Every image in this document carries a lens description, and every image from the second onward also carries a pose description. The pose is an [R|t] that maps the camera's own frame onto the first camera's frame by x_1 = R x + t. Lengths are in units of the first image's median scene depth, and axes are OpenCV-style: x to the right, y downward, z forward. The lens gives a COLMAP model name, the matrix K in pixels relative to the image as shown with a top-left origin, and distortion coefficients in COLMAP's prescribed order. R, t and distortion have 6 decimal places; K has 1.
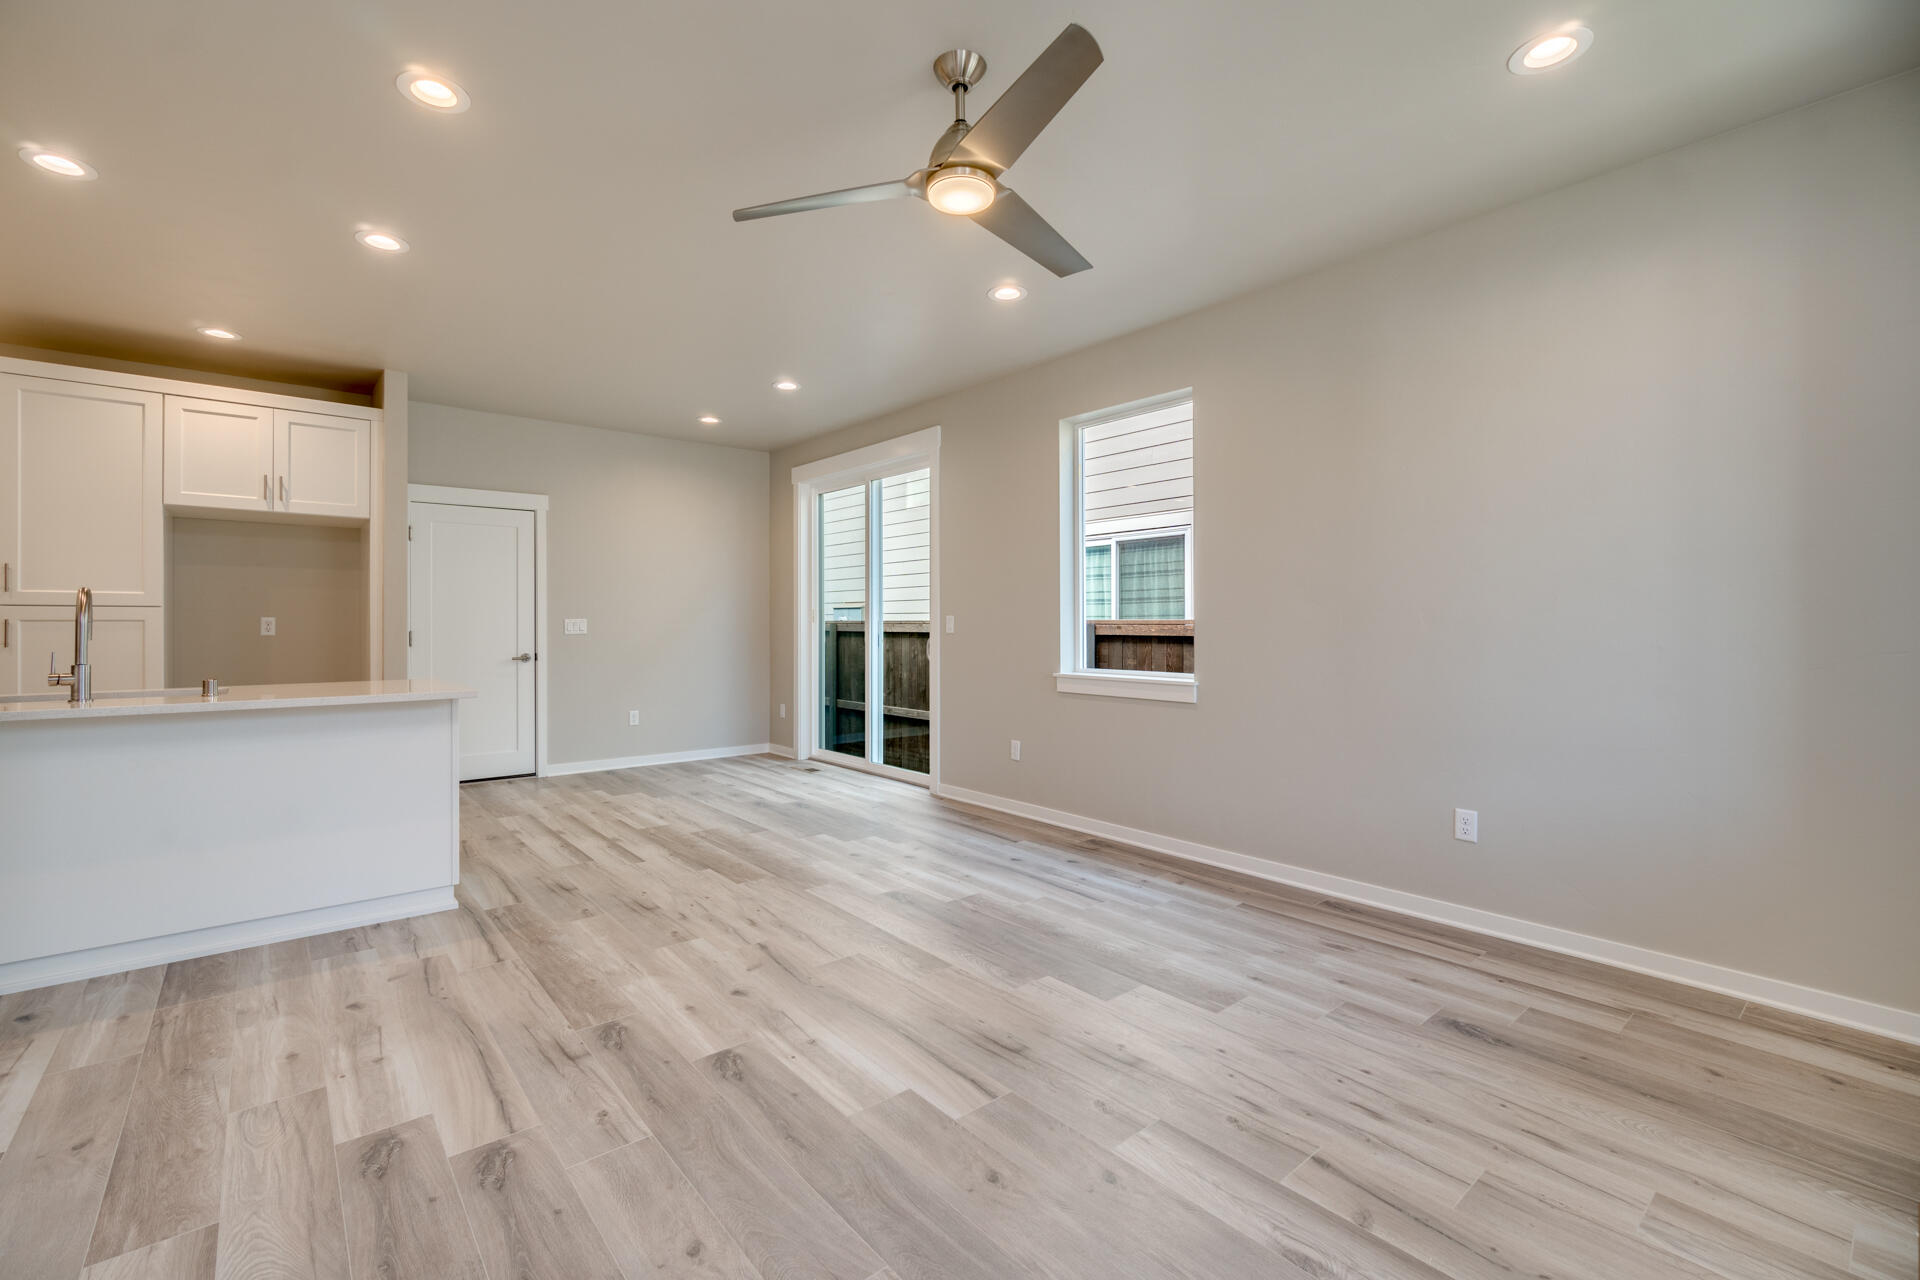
lens RADIAL K [[854.9, 0, 961.8], [0, 854.9, 629.9], [0, 0, 1]] dist [-0.001598, -0.000168]
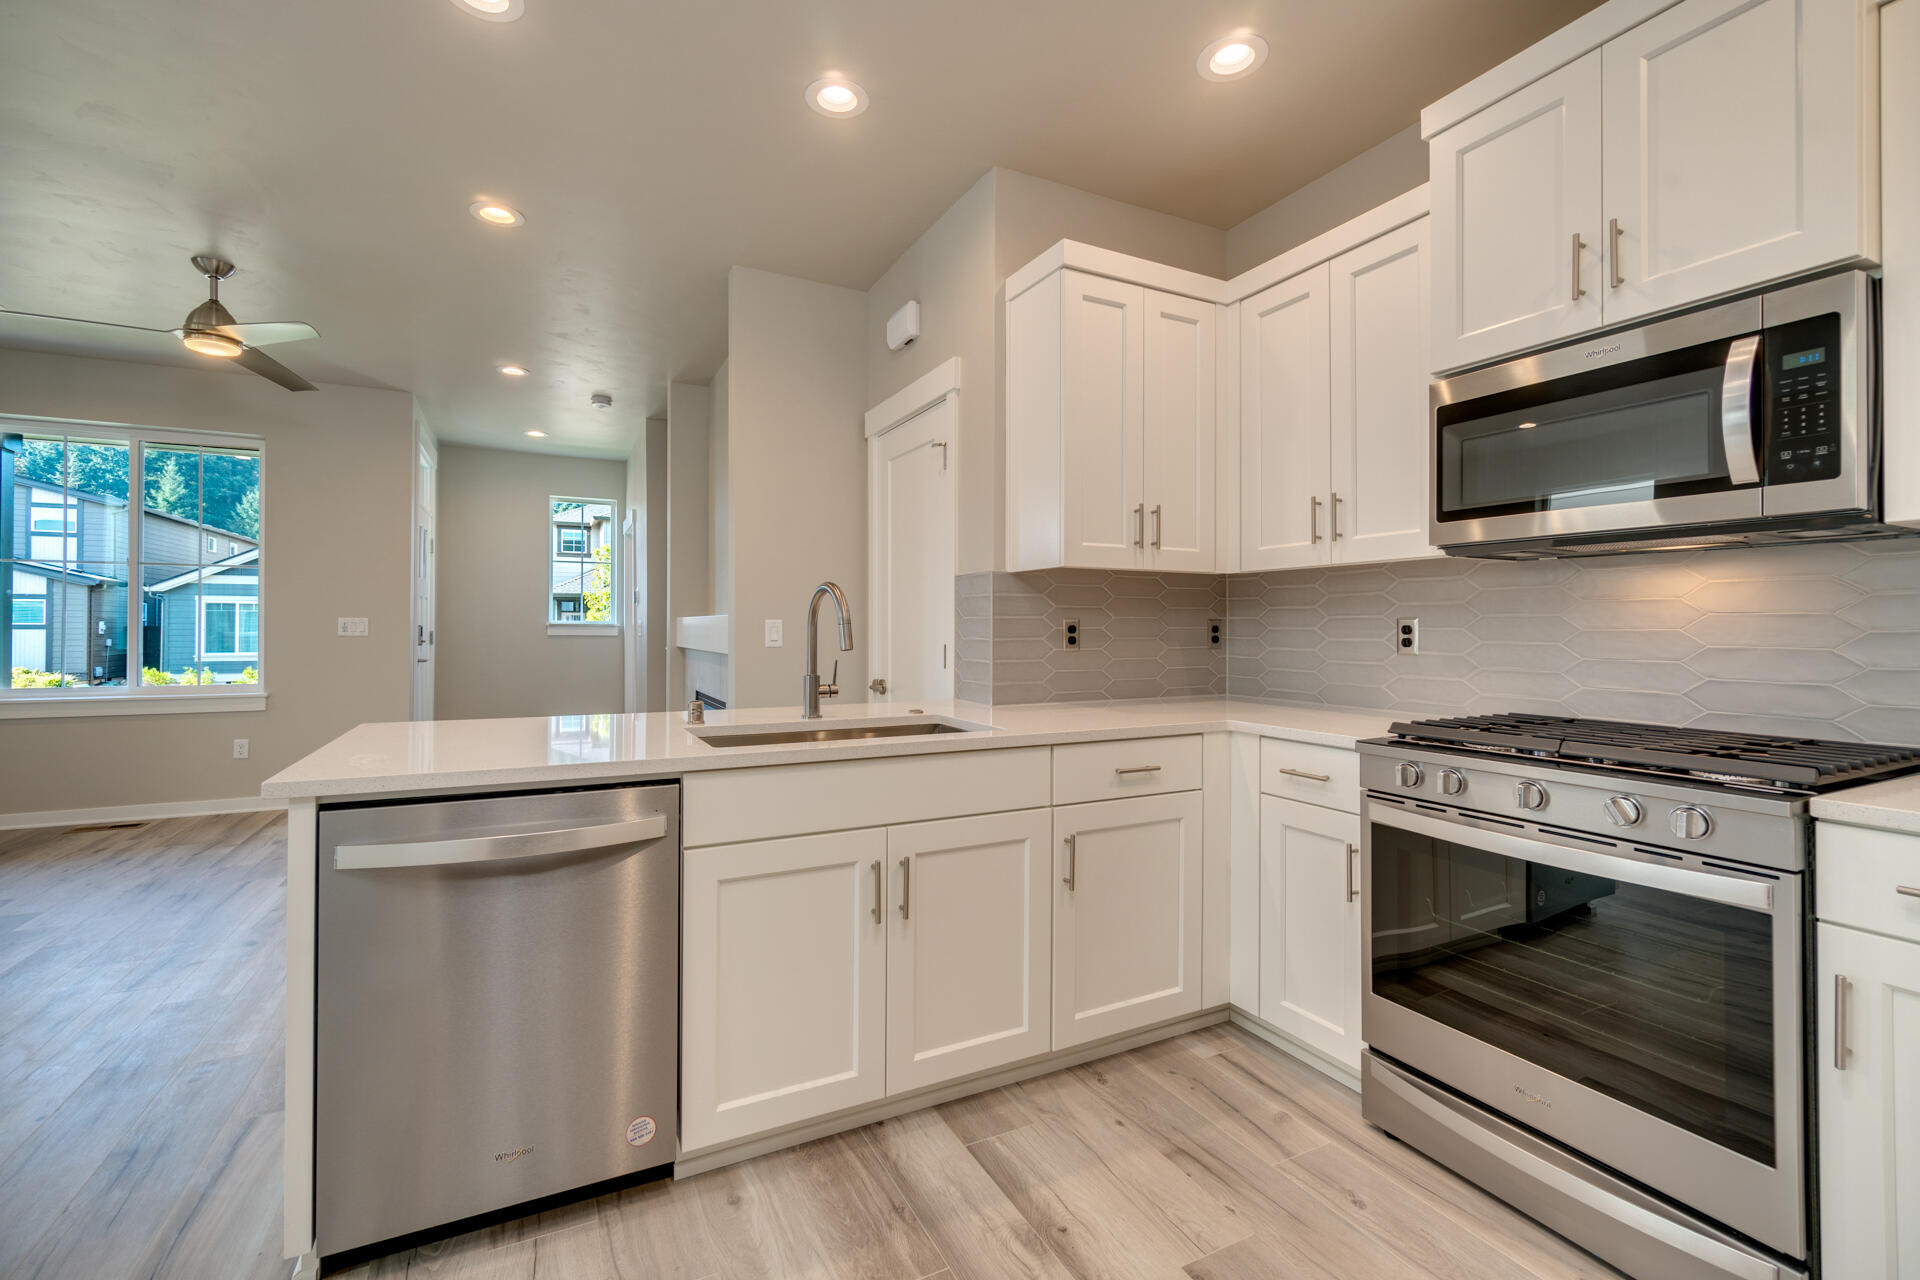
lens RADIAL K [[814.2, 0, 935.9], [0, 814.2, 624.3], [0, 0, 1]] dist [-0.002442, 0.000010]
pose [[-0.973421, -0.003791, 0.228990, -1.224528], [-0.003350, 0.999992, 0.002315, -0.012931], [-0.228997, 0.001487, -0.973426, 1.612677]]
